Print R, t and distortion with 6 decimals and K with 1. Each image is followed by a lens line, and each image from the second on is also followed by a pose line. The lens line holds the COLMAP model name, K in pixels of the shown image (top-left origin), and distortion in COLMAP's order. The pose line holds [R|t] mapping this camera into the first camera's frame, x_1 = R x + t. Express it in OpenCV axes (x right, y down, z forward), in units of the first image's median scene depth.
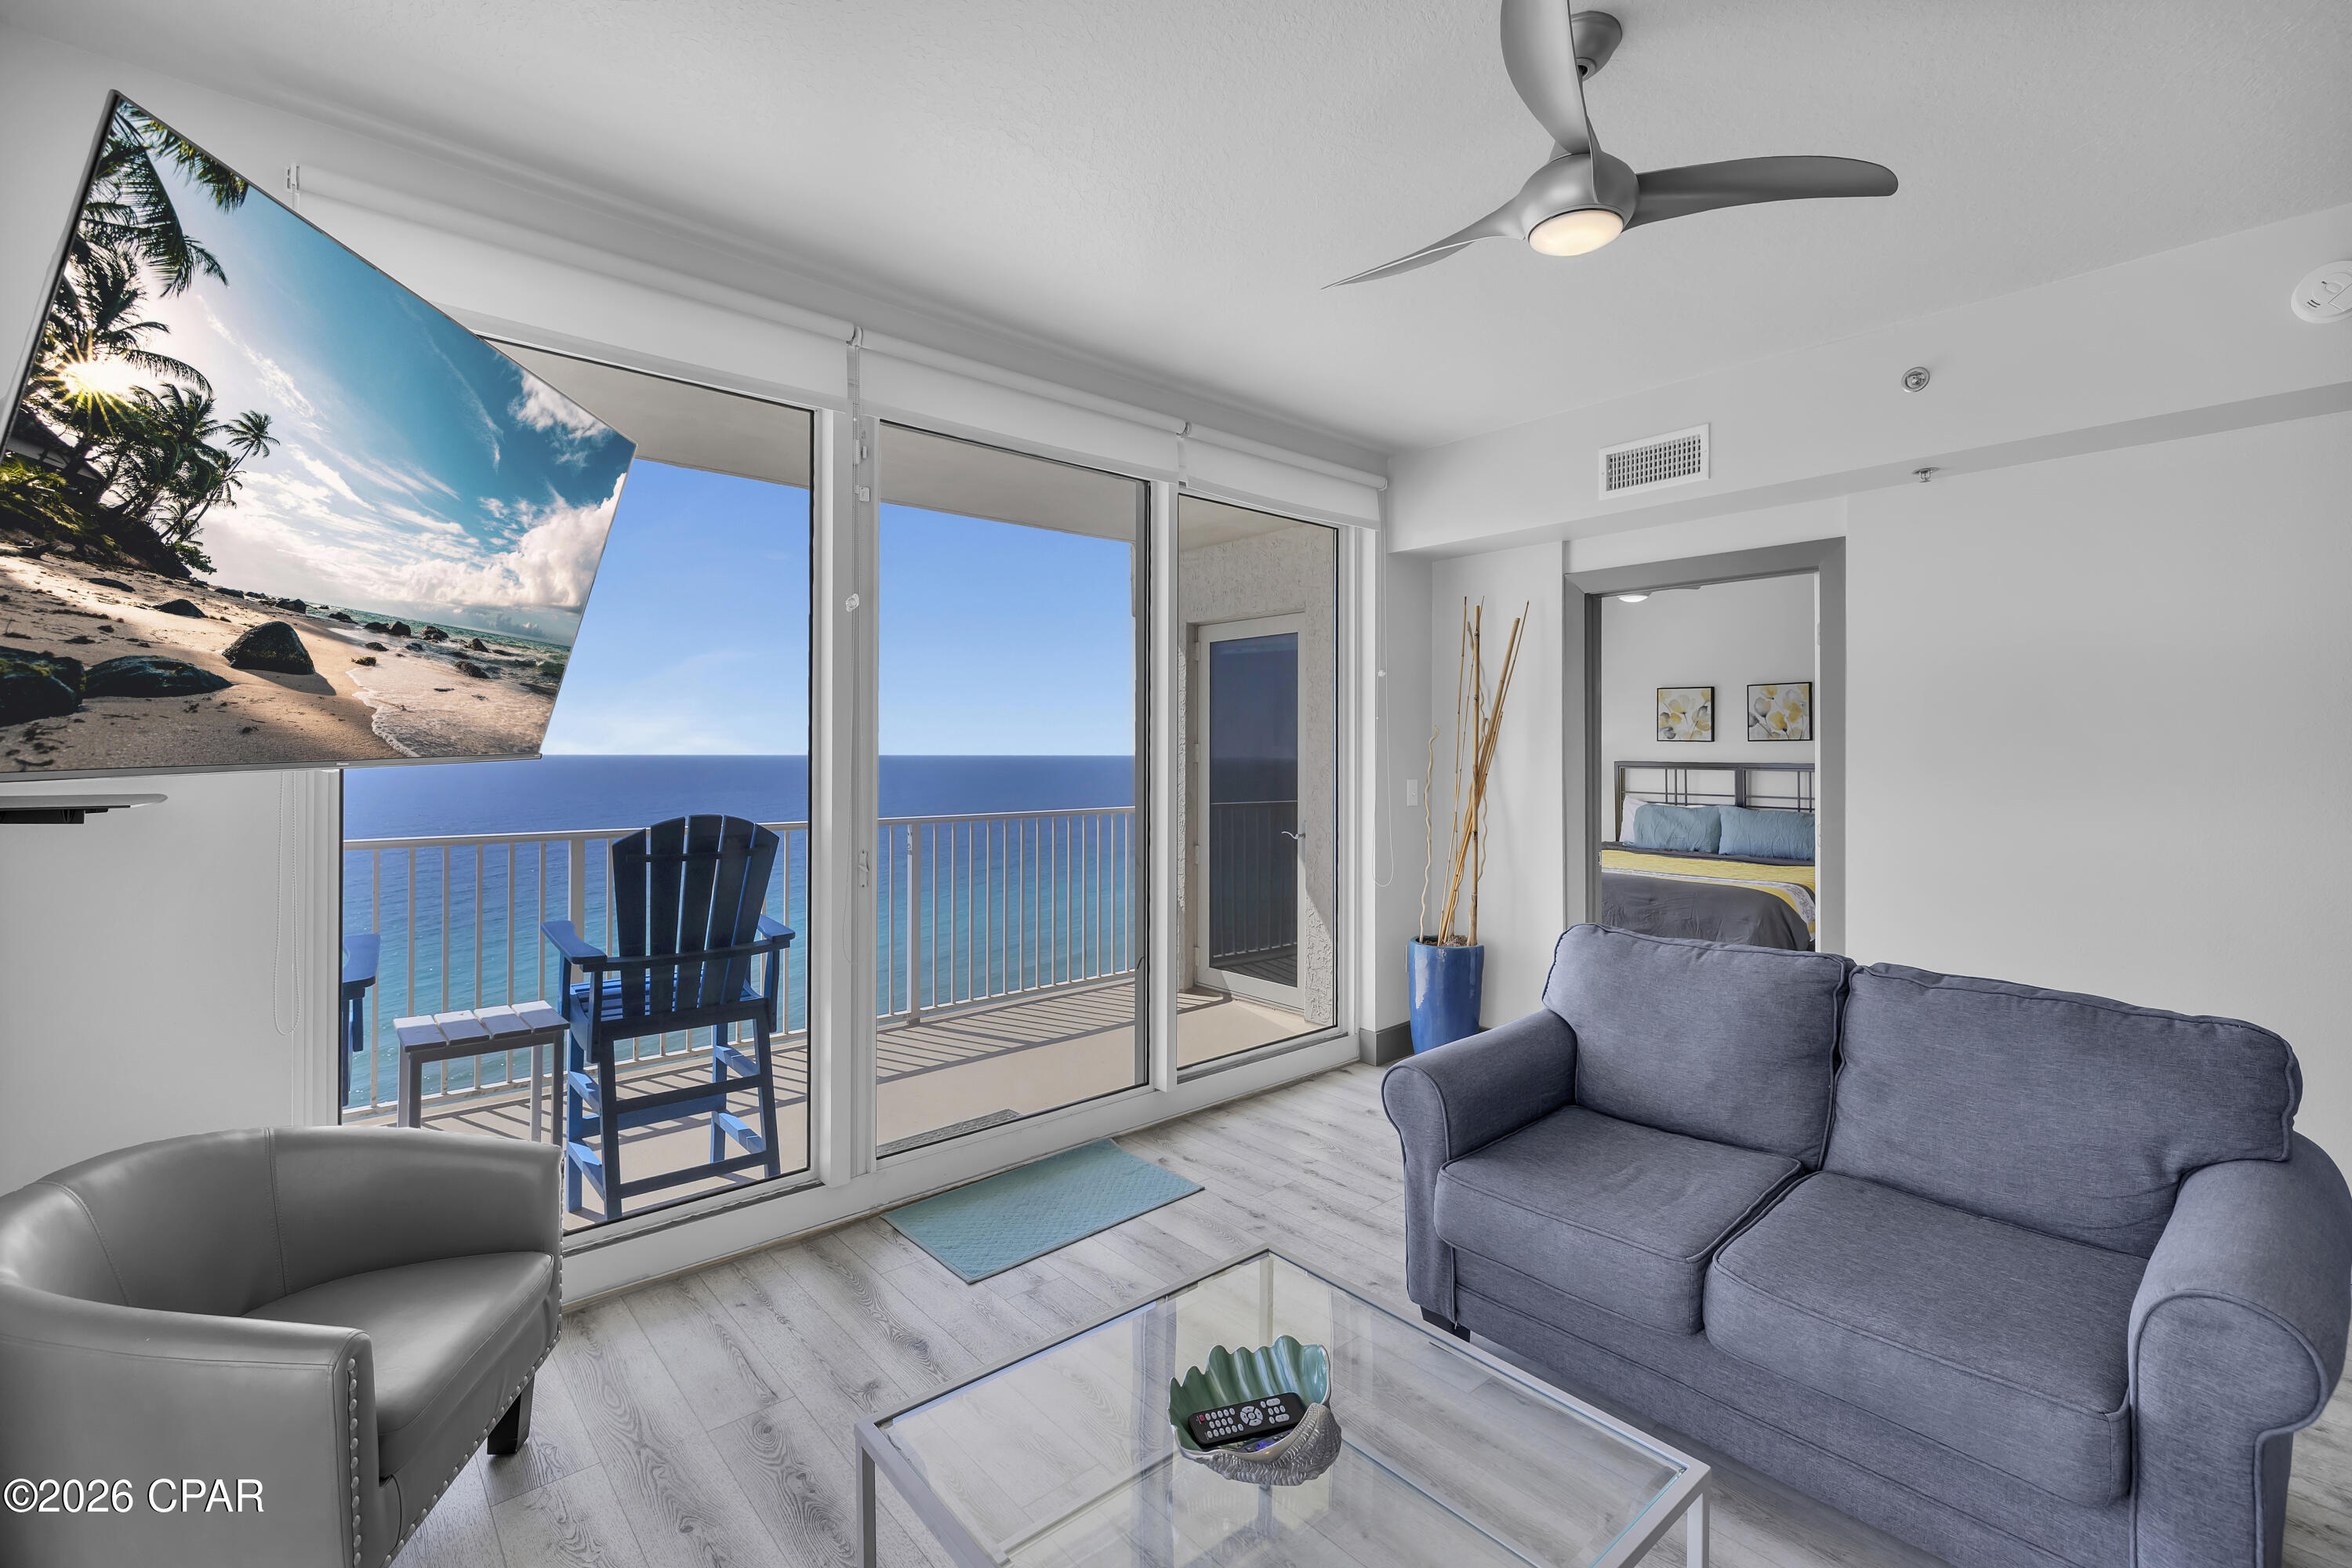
lens RADIAL K [[1021.3, 0, 1182.9], [0, 1021.3, 737.1], [0, 0, 1]] dist [0.000066, 0.000038]
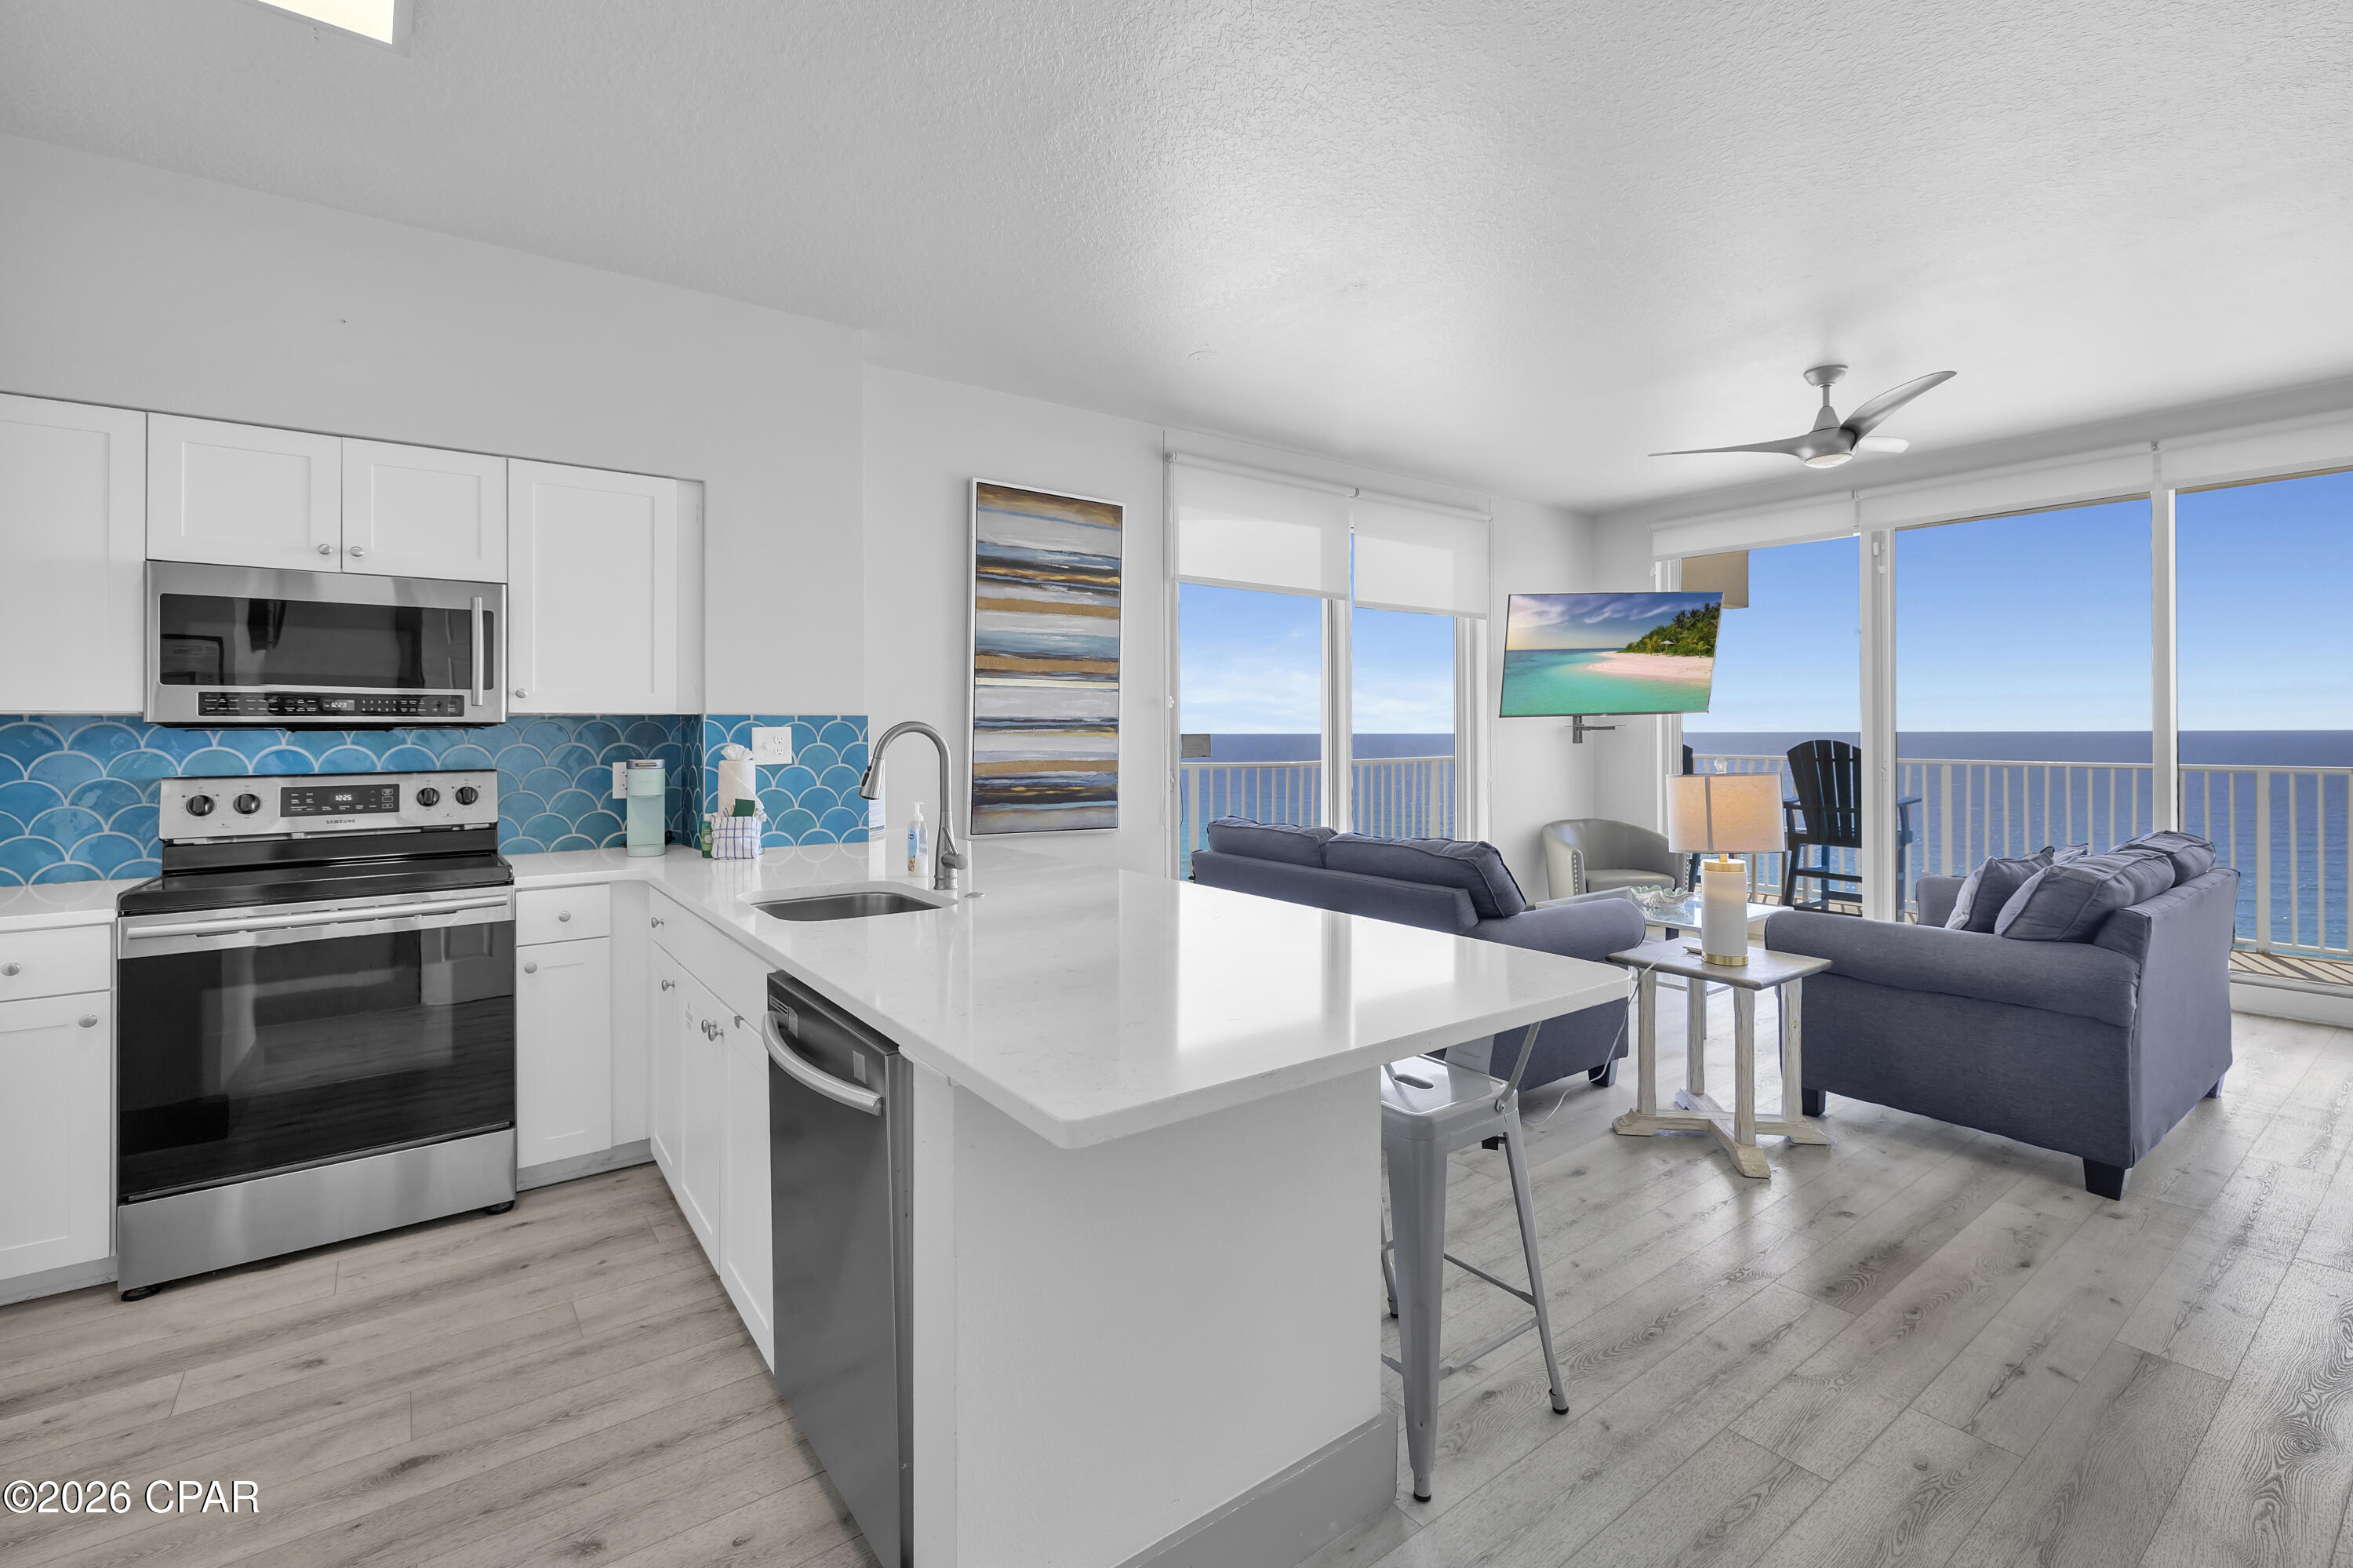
lens RADIAL K [[1049.9, 0, 1193.6], [0, 1049.9, 719.2], [0, 0, 1]] dist [0.003397, 0.000334]
pose [[-0.077537, -0.007833, -0.996959, 1.336617], [0.015578, 0.999838, -0.009068, 0.023998], [0.996868, -0.016234, -0.077403, -0.078240]]
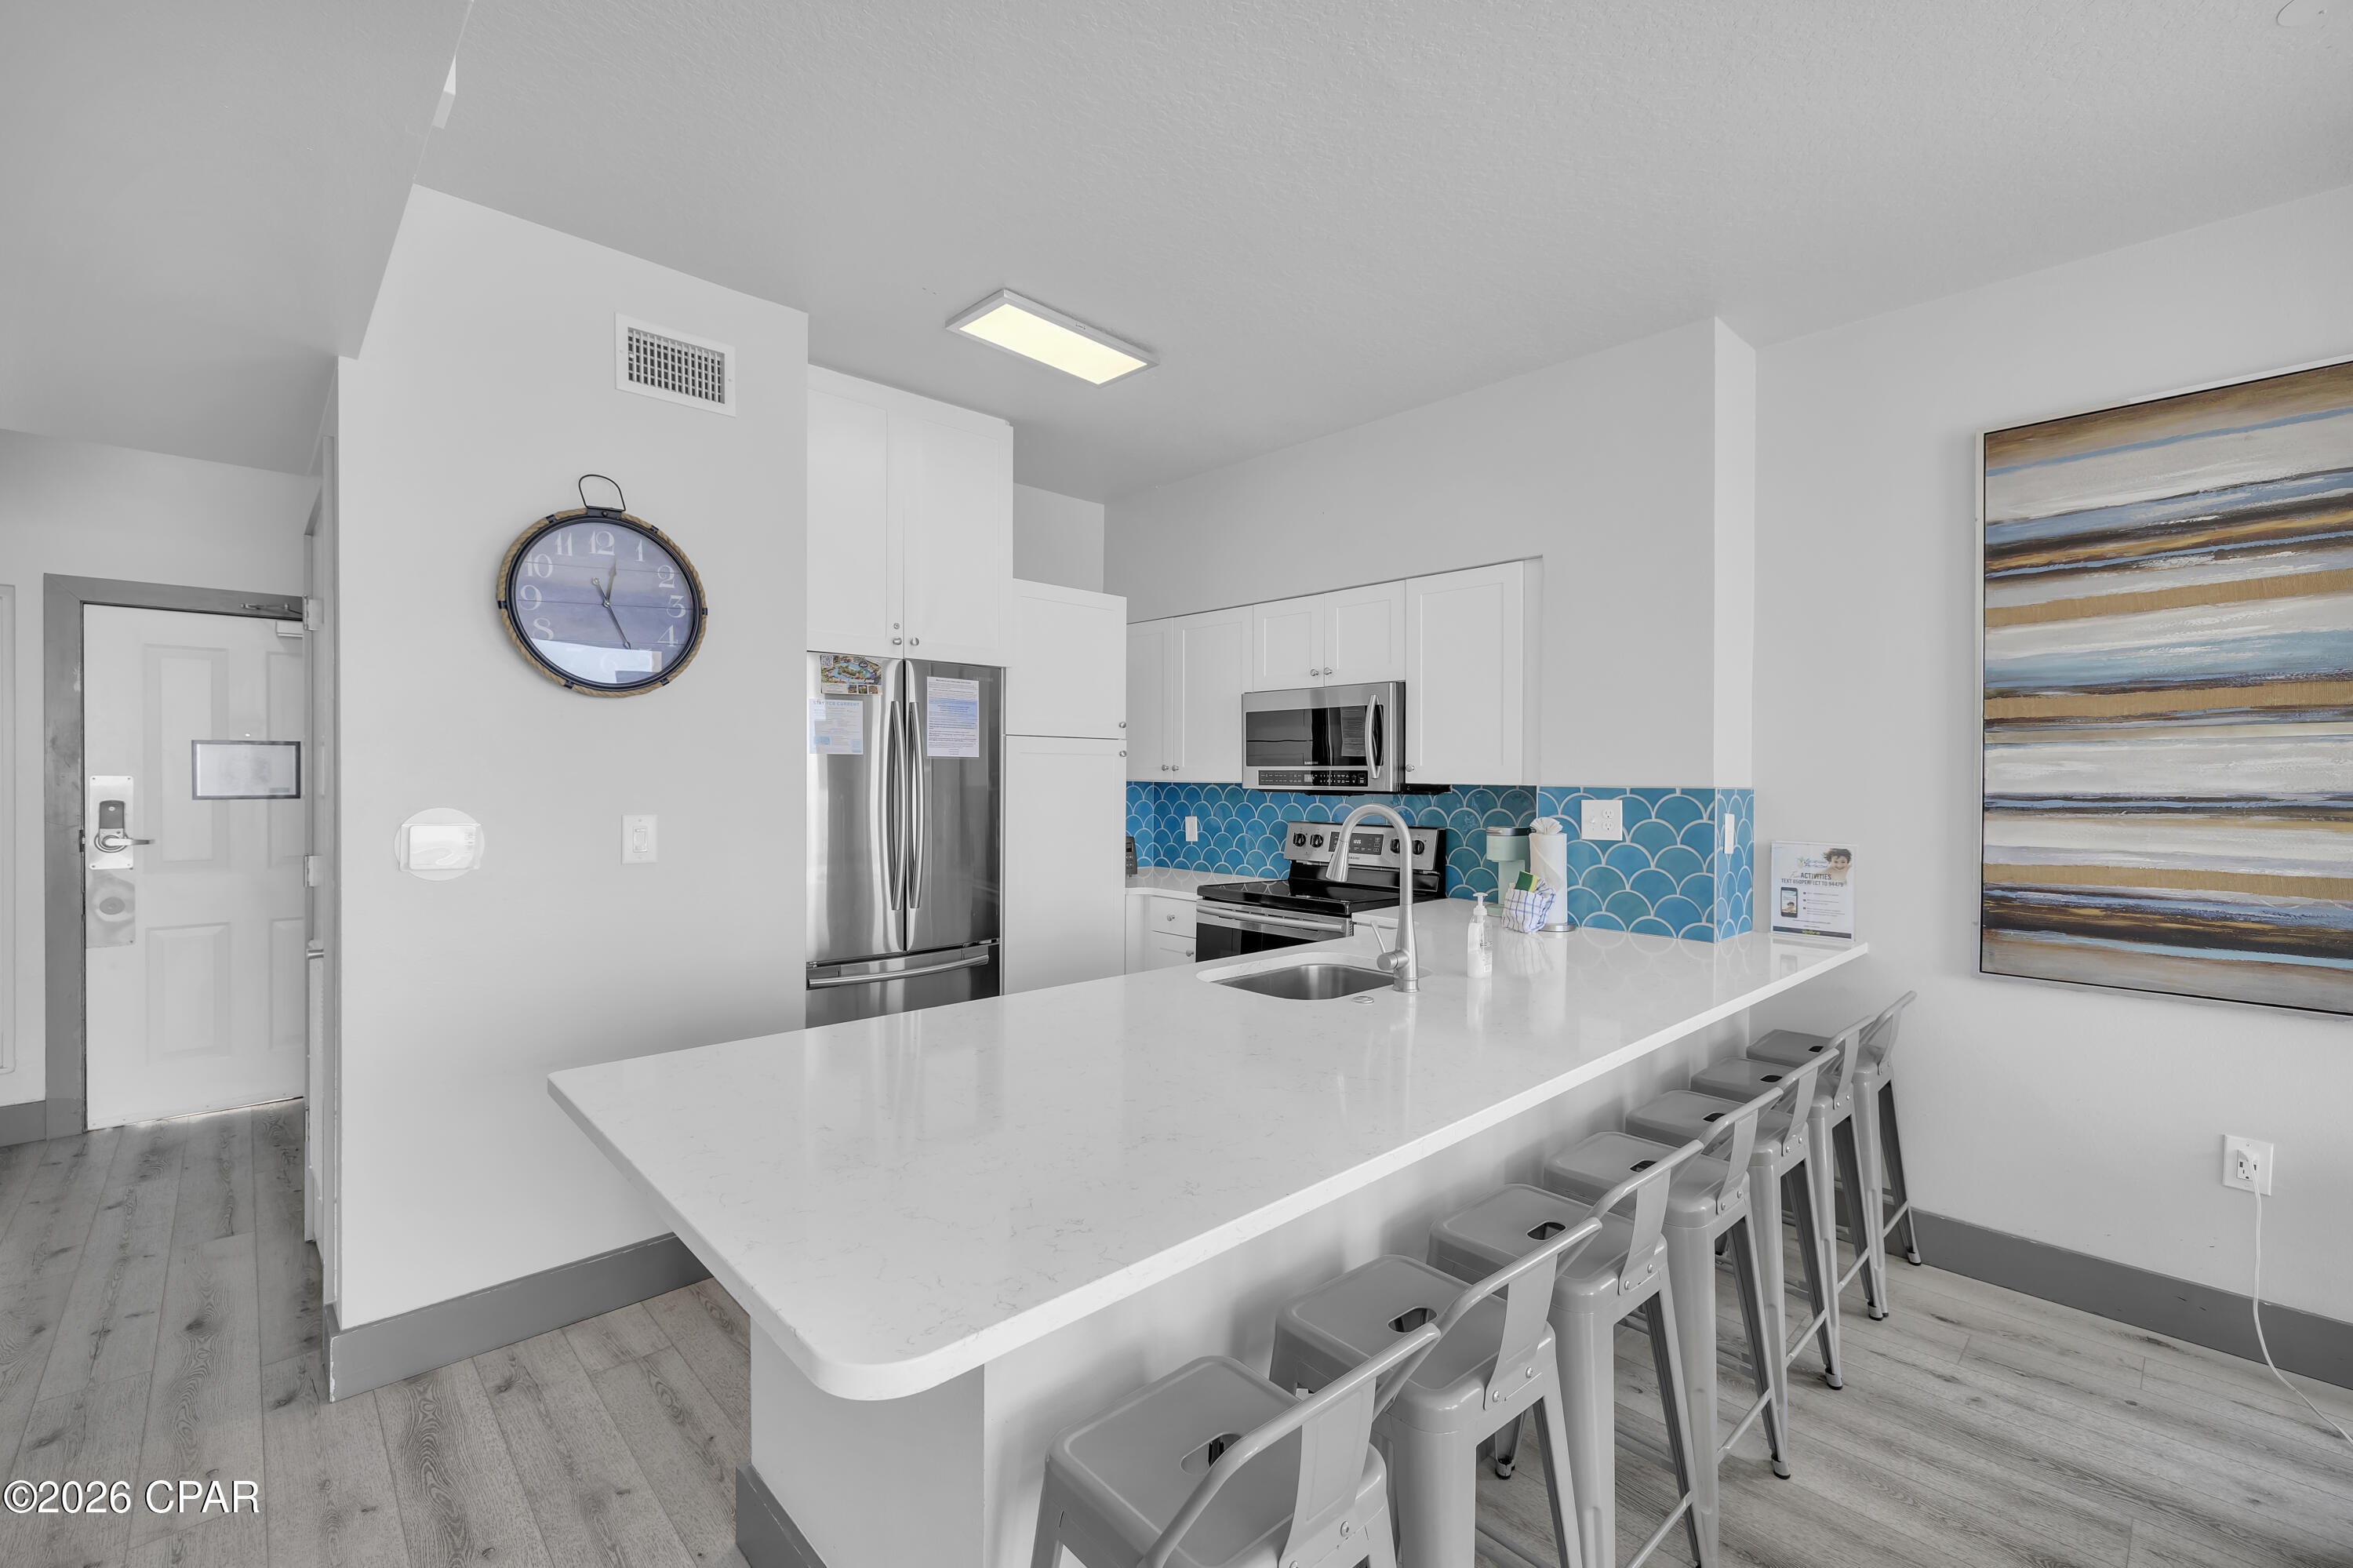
lens RADIAL K [[988.1, 0, 1176.5], [0, 988.1, 784.0], [0, 0, 1]] dist [0.001535, 0.000161]
pose [[-0.999459, -0.008040, -0.031893, 0.814803], [-0.007803, 0.999941, -0.007540, 0.012481], [0.031952, -0.007287, -0.999463, 0.282314]]
